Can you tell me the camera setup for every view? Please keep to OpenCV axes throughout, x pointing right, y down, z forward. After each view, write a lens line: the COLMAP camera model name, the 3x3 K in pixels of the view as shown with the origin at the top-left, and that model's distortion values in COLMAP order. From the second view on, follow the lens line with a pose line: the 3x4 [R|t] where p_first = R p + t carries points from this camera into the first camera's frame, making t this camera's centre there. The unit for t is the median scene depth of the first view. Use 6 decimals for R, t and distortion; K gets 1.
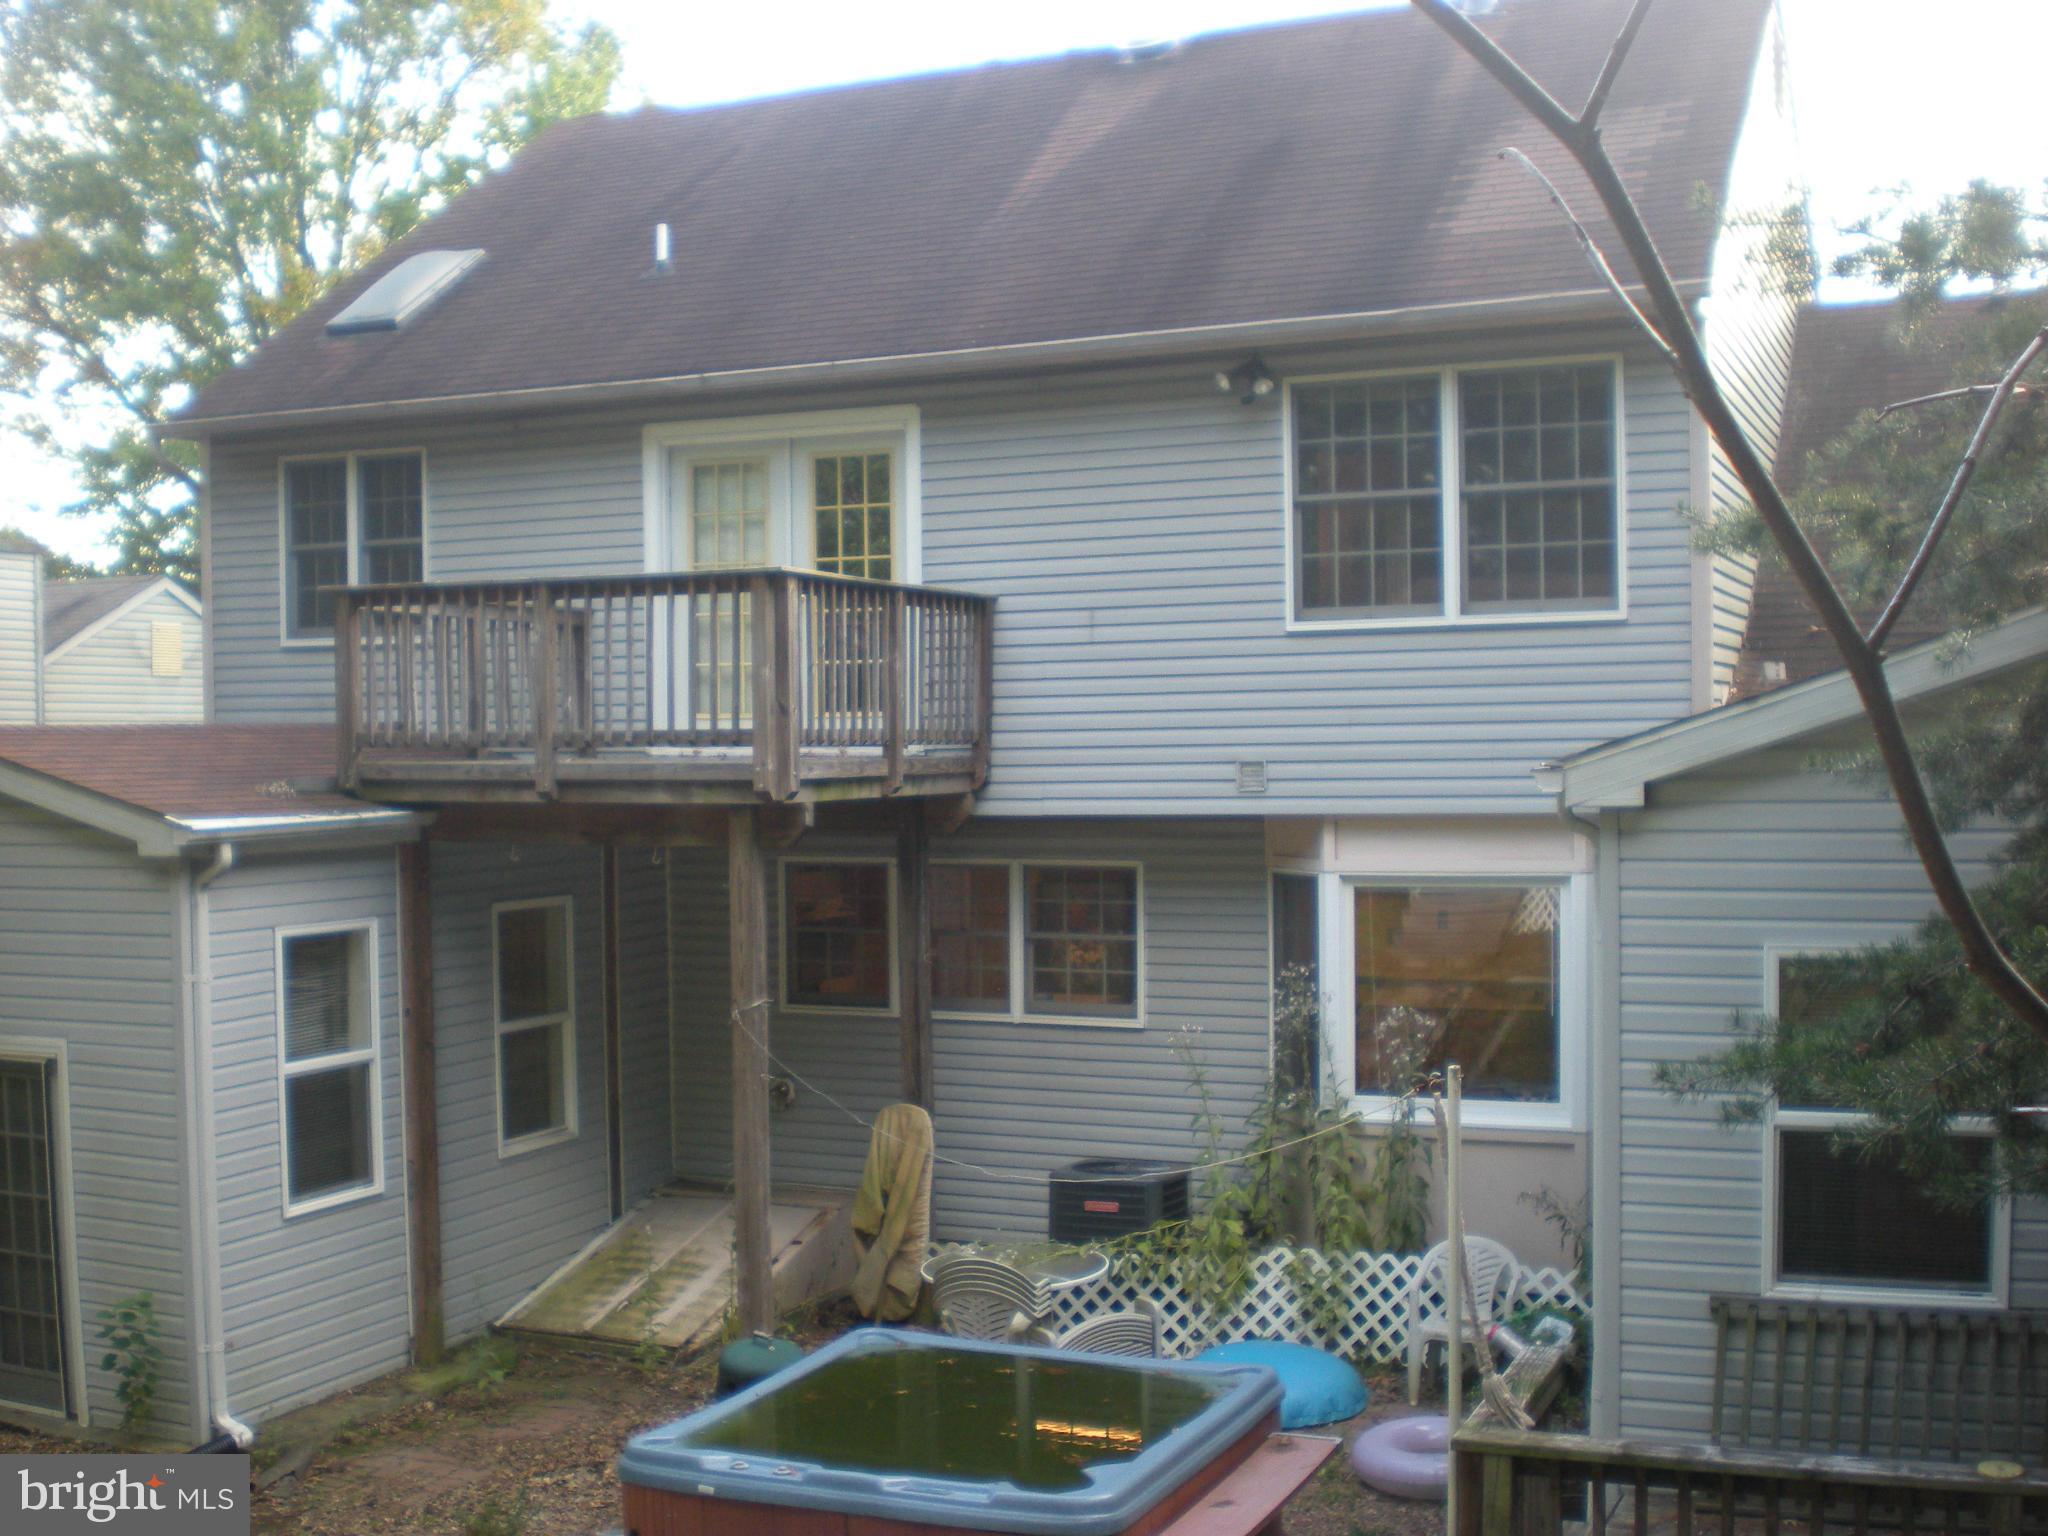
lens RADIAL K [[2313.0, 0, 1024.0], [0, 2313.0, 768.0], [0, 0, 1]] dist [-0.029326, -0.308897]
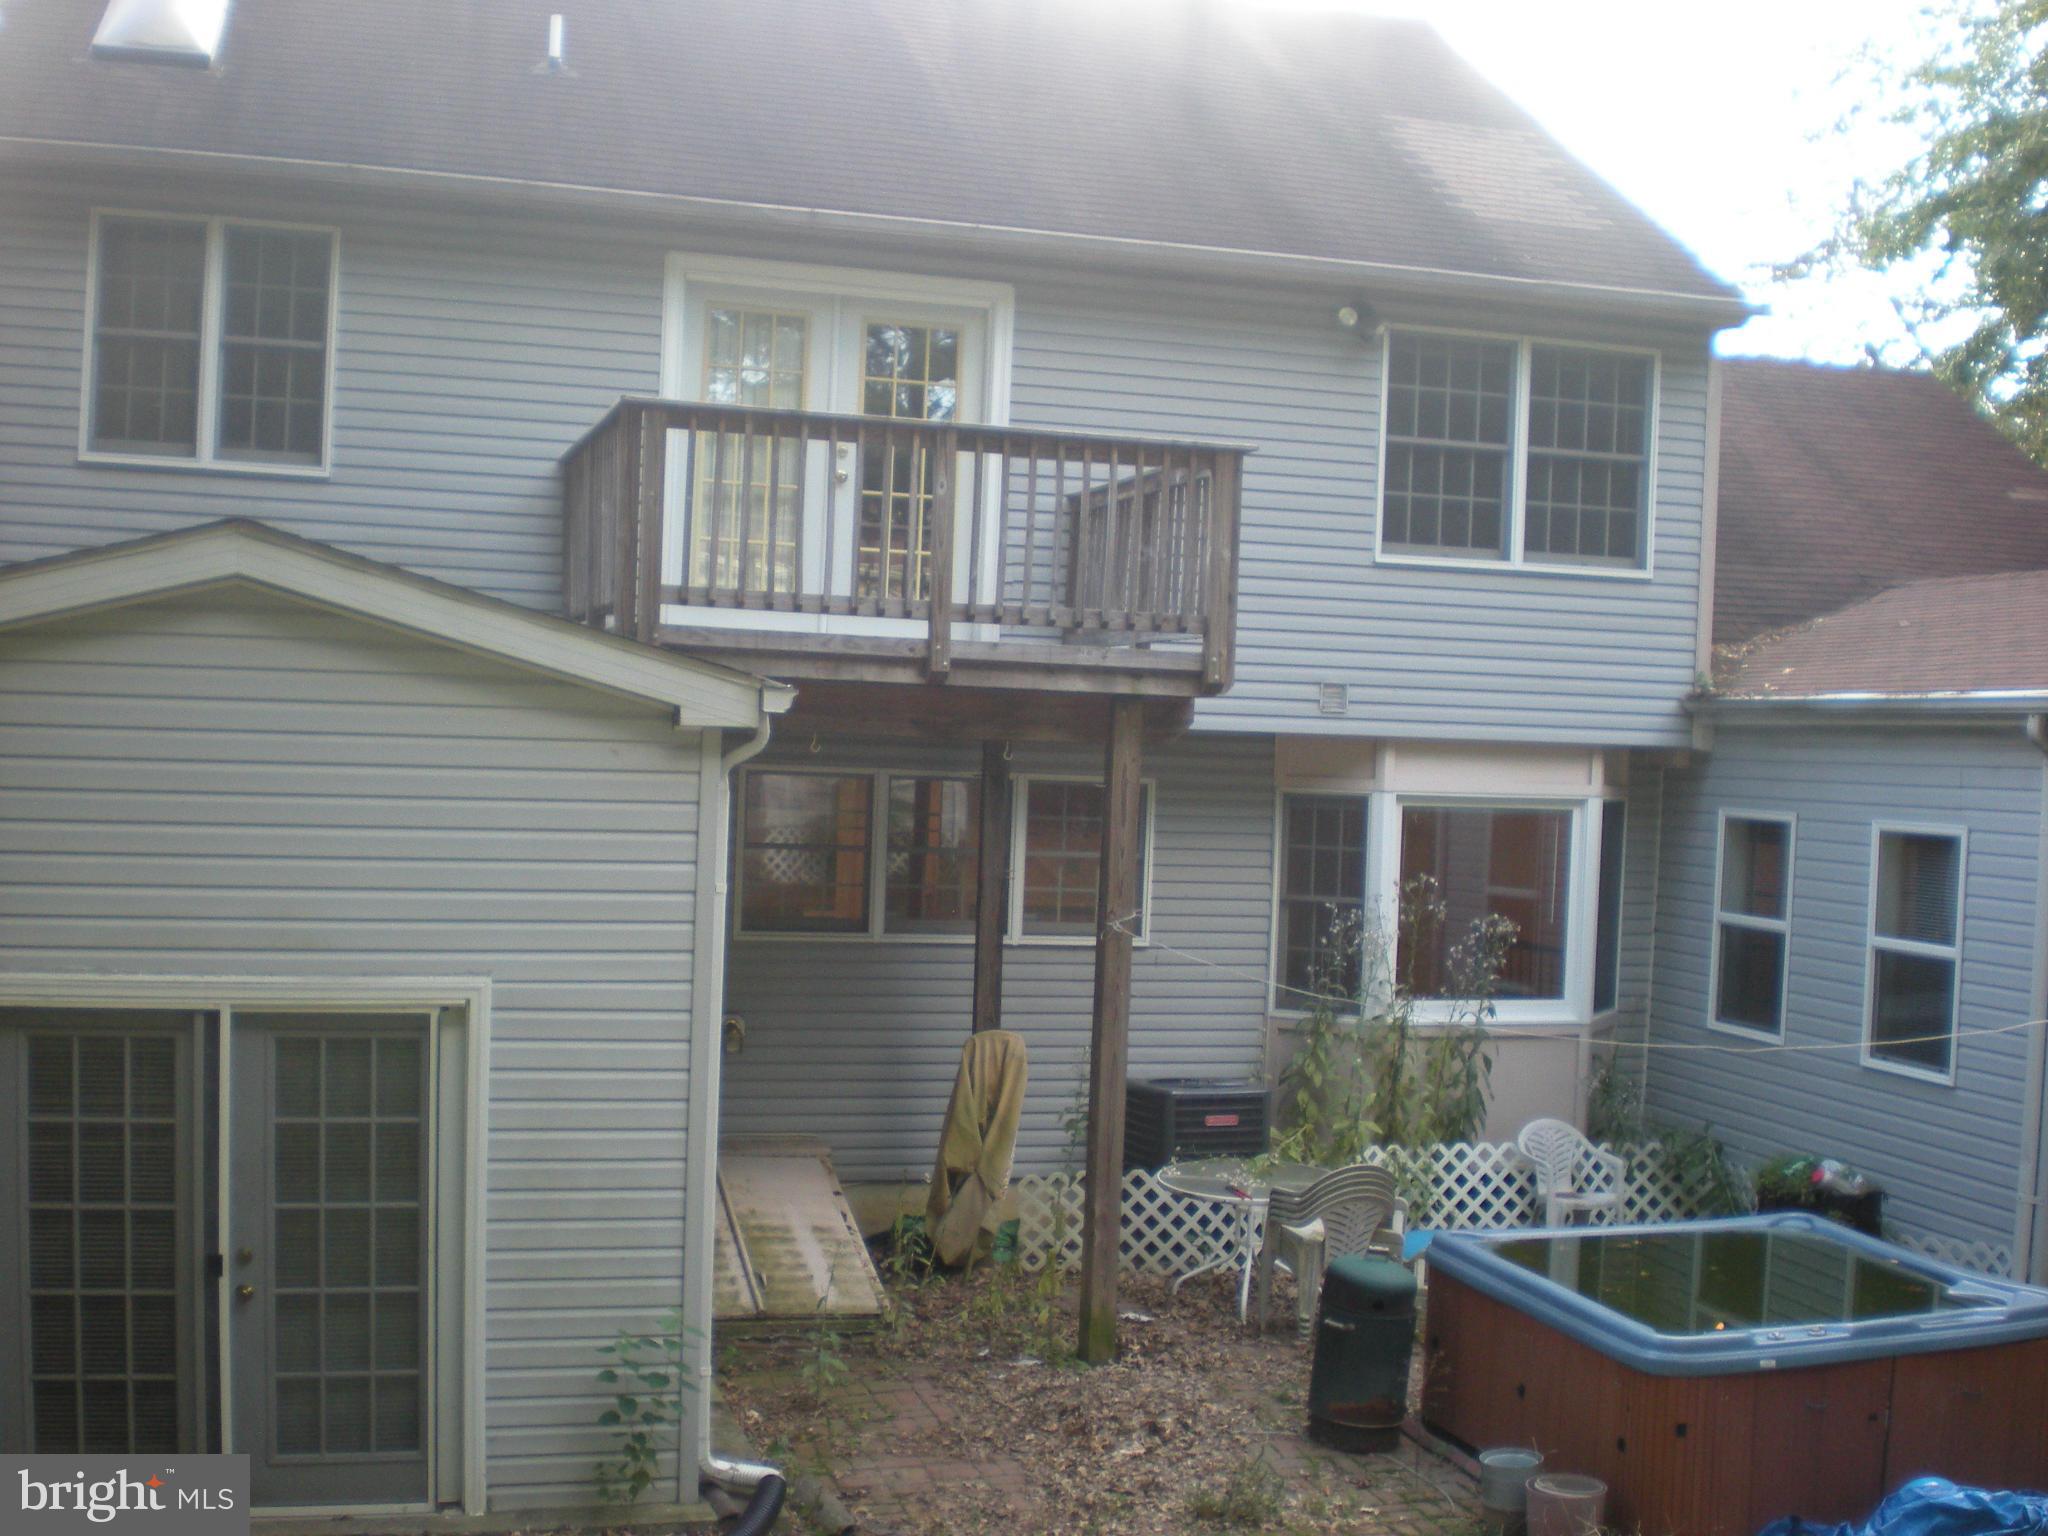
lens RADIAL K [[2313.0, 0, 1024.0], [0, 2313.0, 768.0], [0, 0, 1]] dist [-0.029326, -0.308897]
pose [[0.763076, 0.031398, 0.645545, -0.692201], [-0.040190, 0.999191, -0.001091, 0.042452], [-0.645058, -0.025112, 0.763721, 0.299323]]
